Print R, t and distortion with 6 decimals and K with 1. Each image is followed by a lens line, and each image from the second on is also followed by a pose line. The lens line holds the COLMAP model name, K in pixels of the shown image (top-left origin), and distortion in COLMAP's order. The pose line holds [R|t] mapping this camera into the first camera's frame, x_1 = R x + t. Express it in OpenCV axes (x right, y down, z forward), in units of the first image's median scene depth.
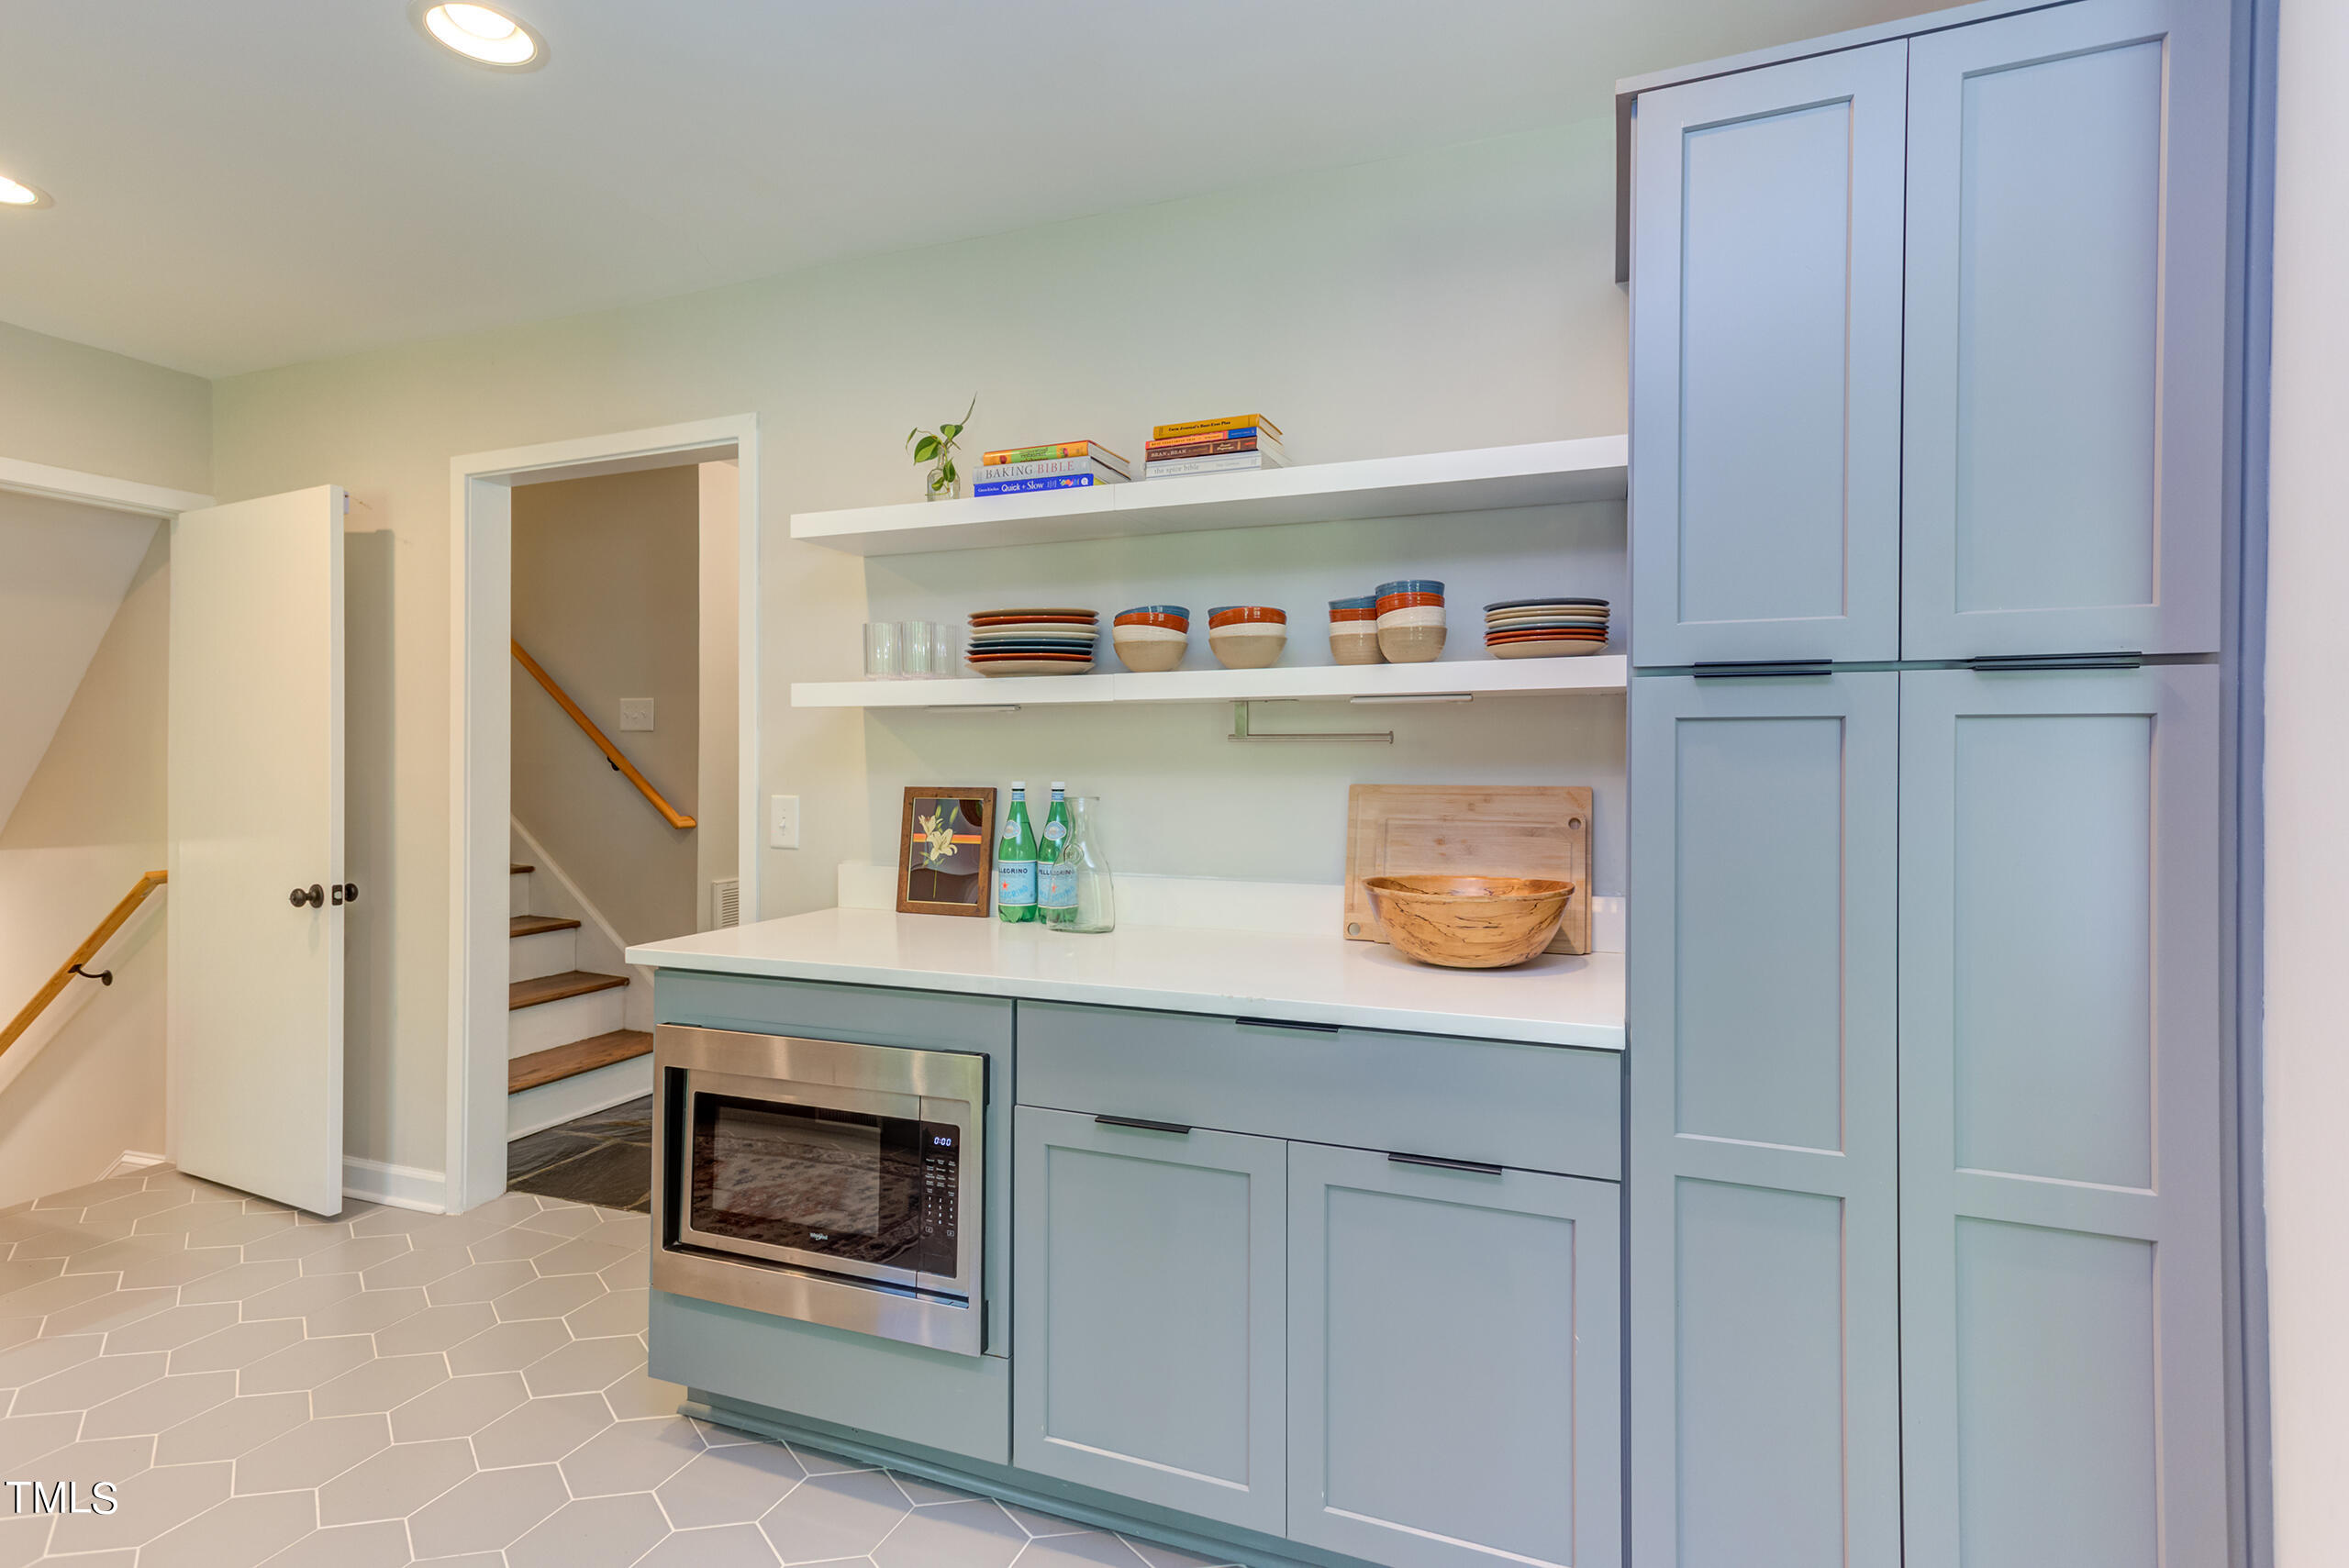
lens RADIAL K [[1182.4, 0, 1160.7], [0, 1182.4, 766.7], [0, 0, 1]] dist [0.018458, 0.003508]
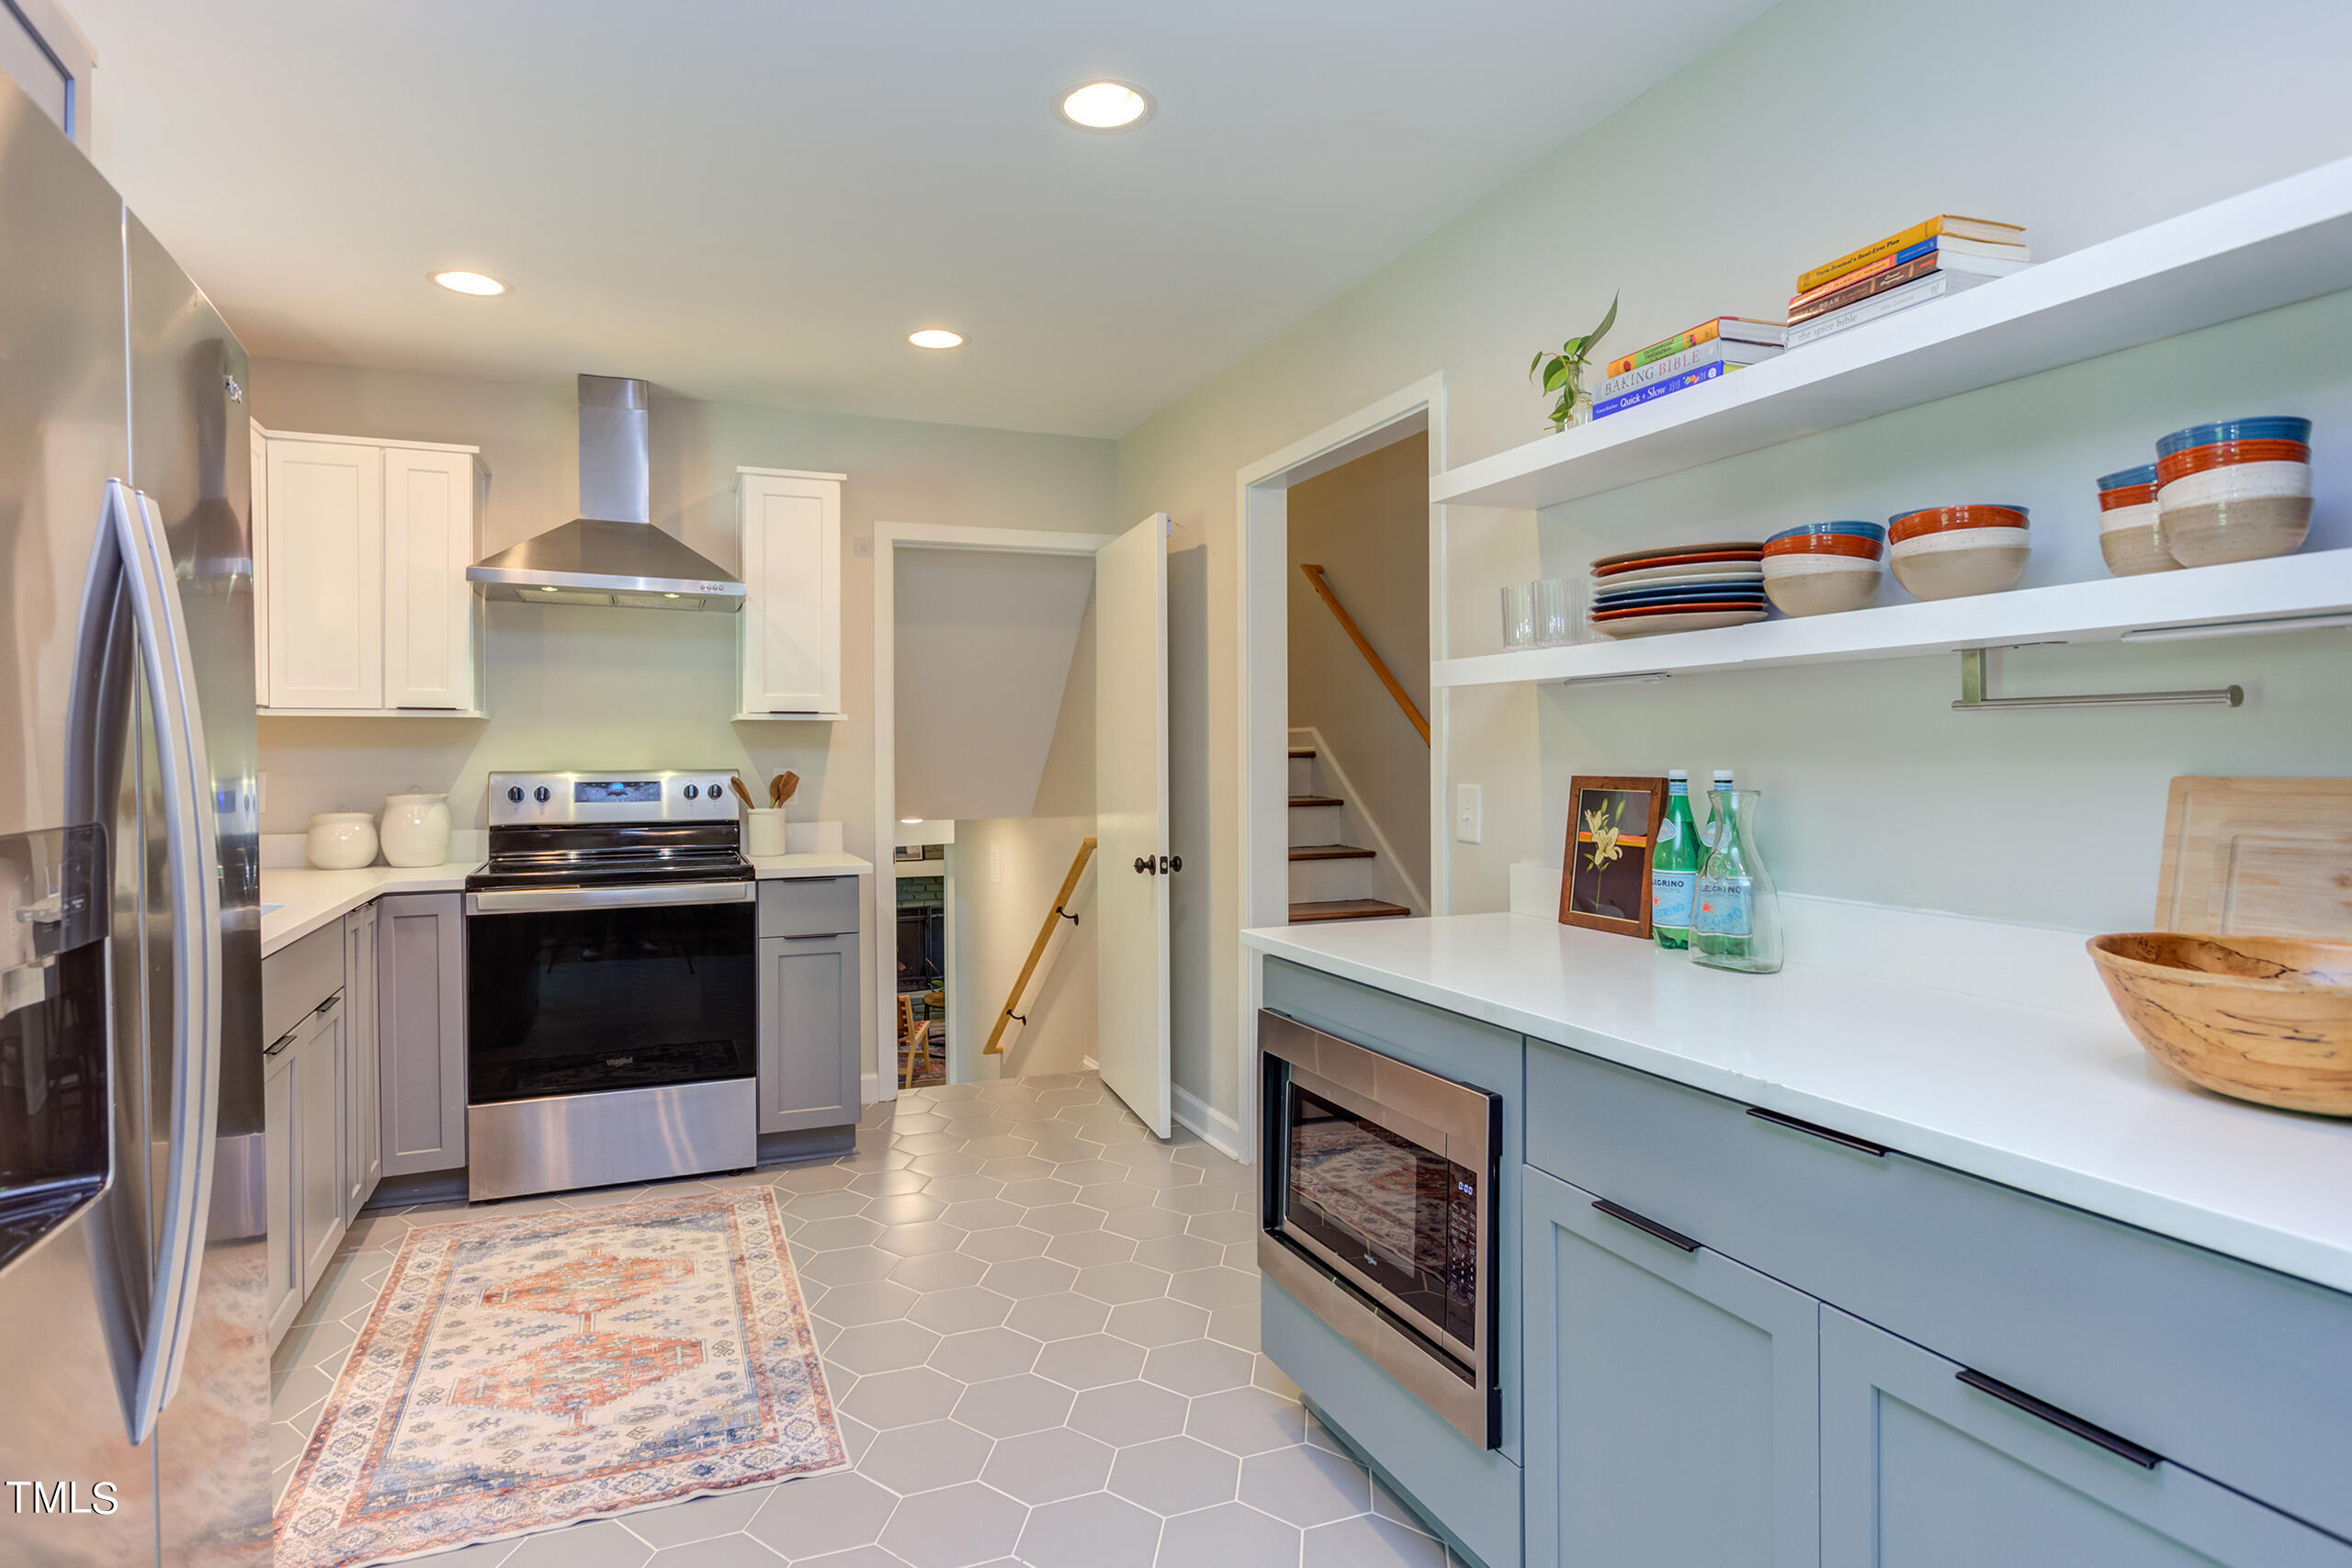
lens RADIAL K [[1300.4, 0, 1101.8], [0, 1300.4, 761.2], [0, 0, 1]] dist [-0.000192, 0.005379]
pose [[0.667193, -0.000261, -0.744885, 0.284888], [0.004431, 0.999984, 0.003619, 0.002314], [0.744872, -0.005715, 0.667183, 0.149824]]
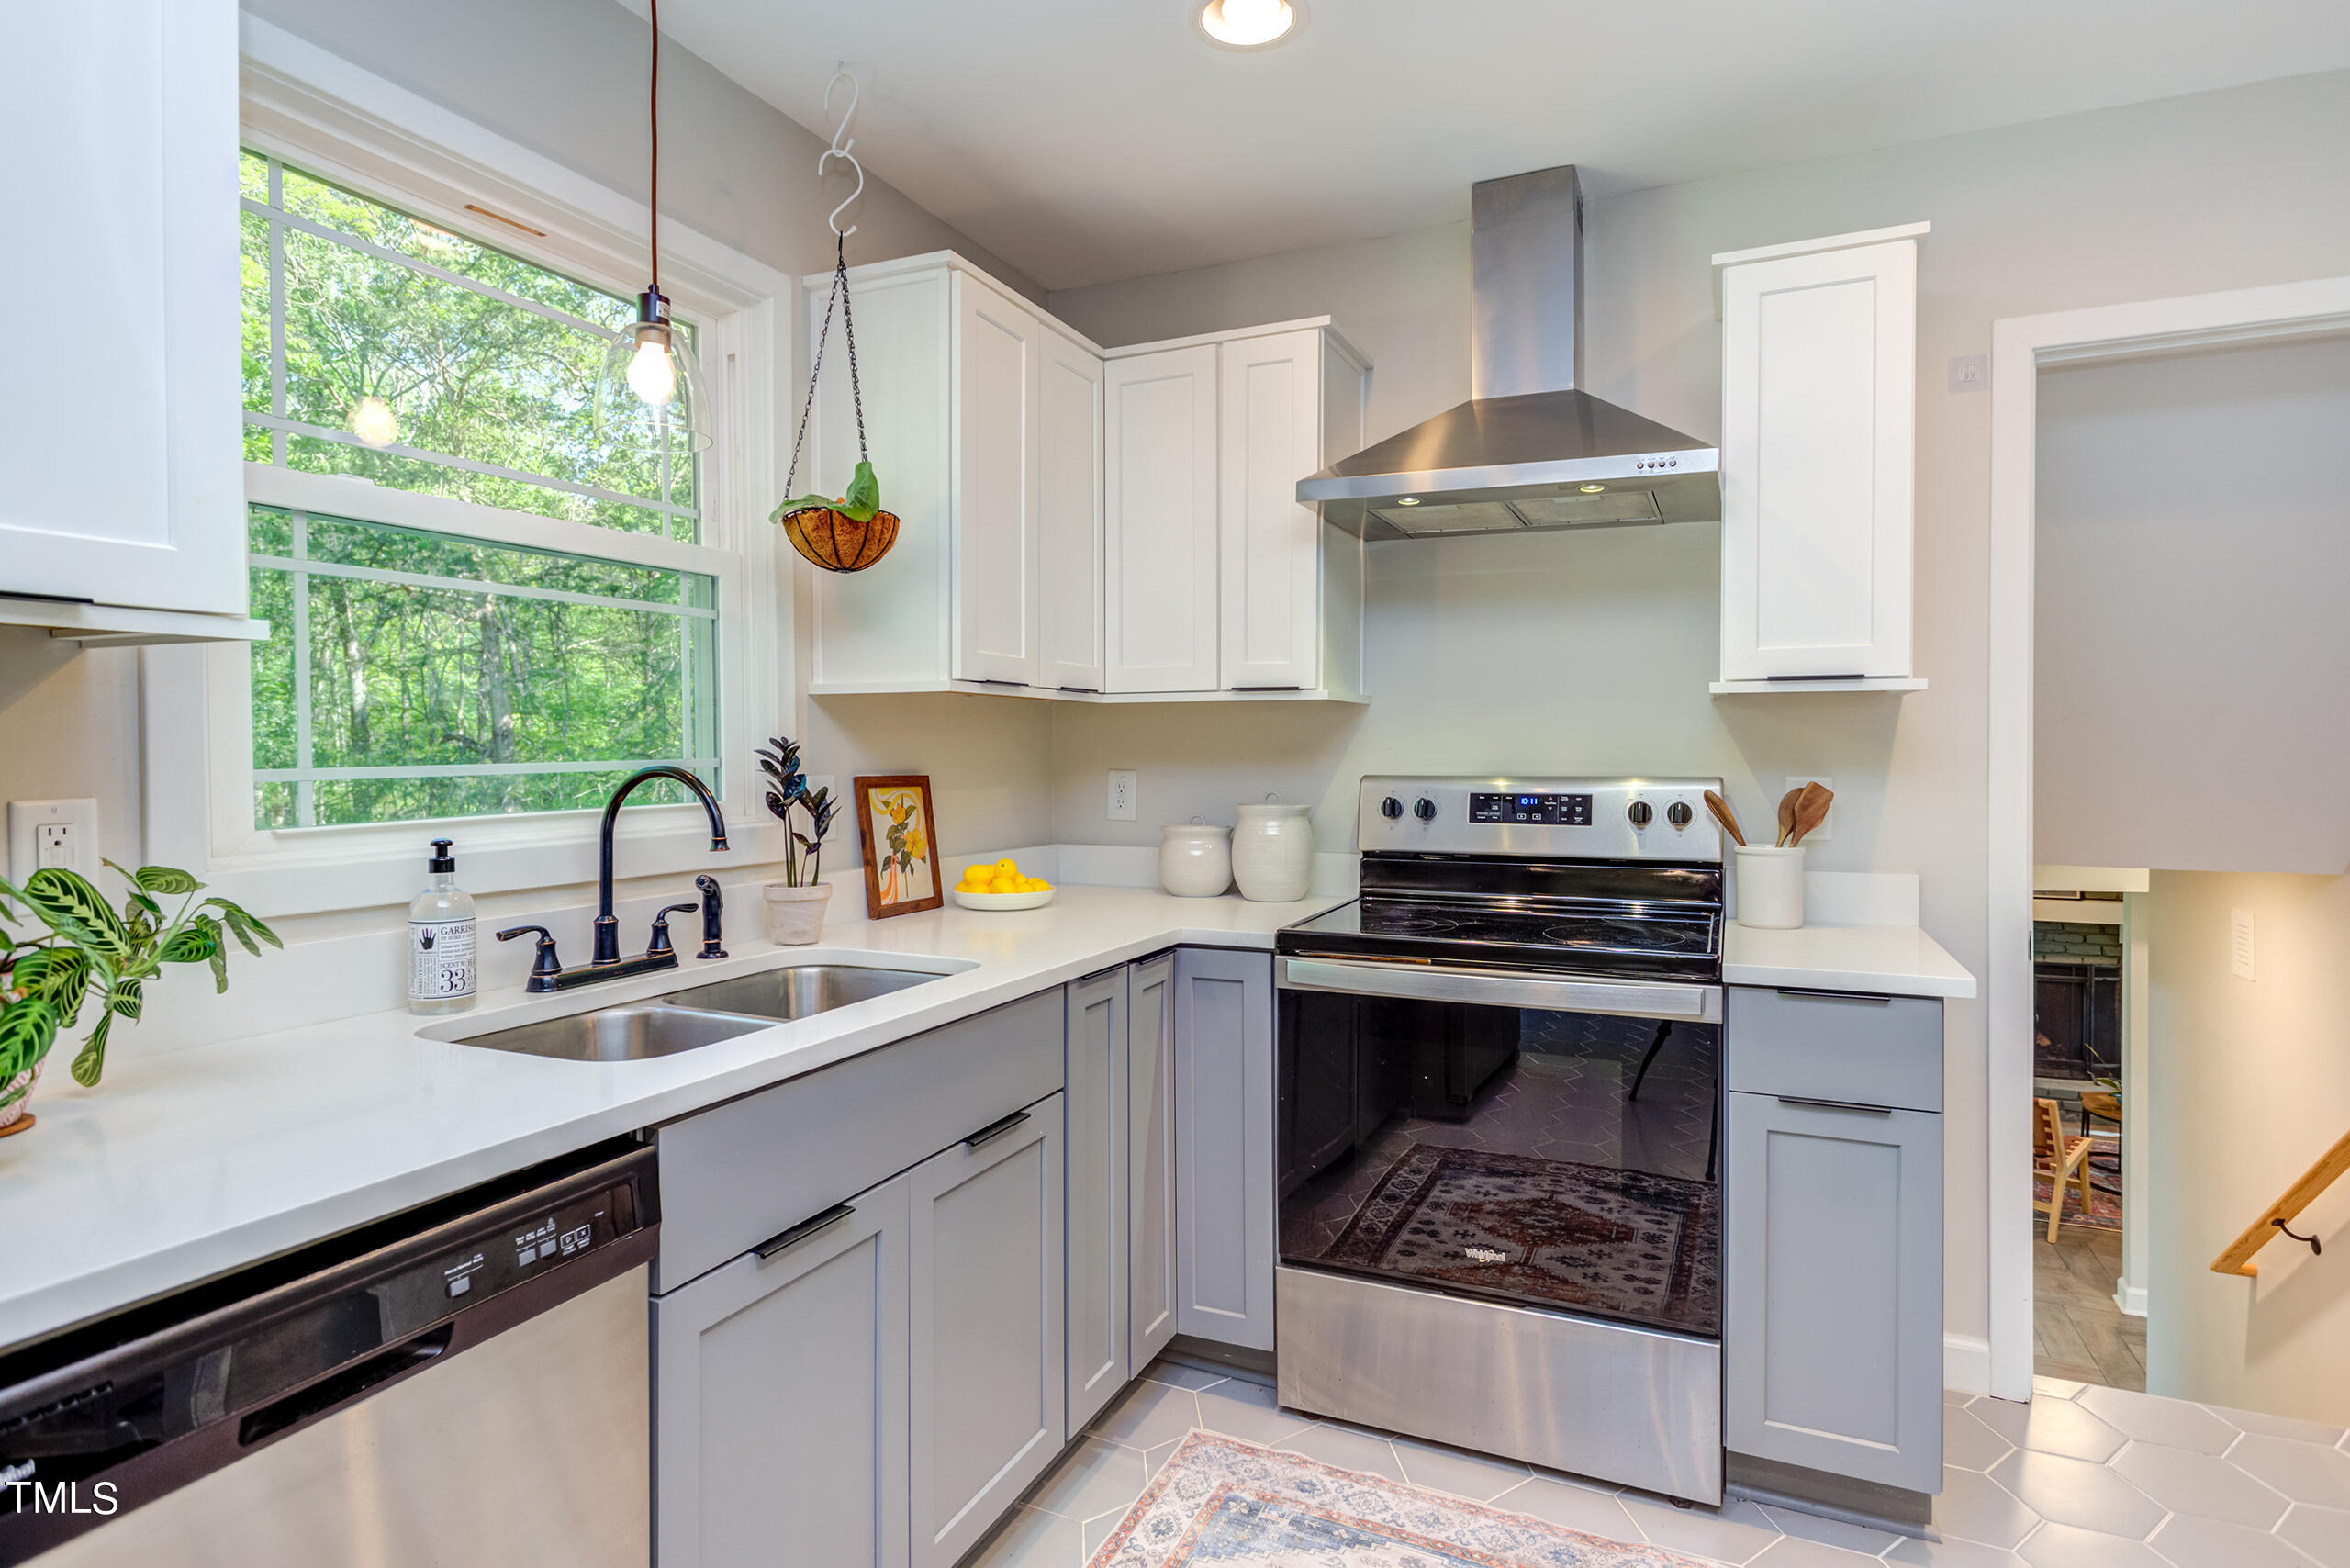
lens RADIAL K [[1231.4, 0, 1176.5], [0, 1231.4, 765.6], [0, 0, 1]] dist [-0.000238, 0.003464]
pose [[-0.036313, 0.007002, -0.999316, -0.367214], [-0.001243, 0.999974, 0.007052, 0.001258], [0.999340, 0.001498, -0.036304, 0.571156]]
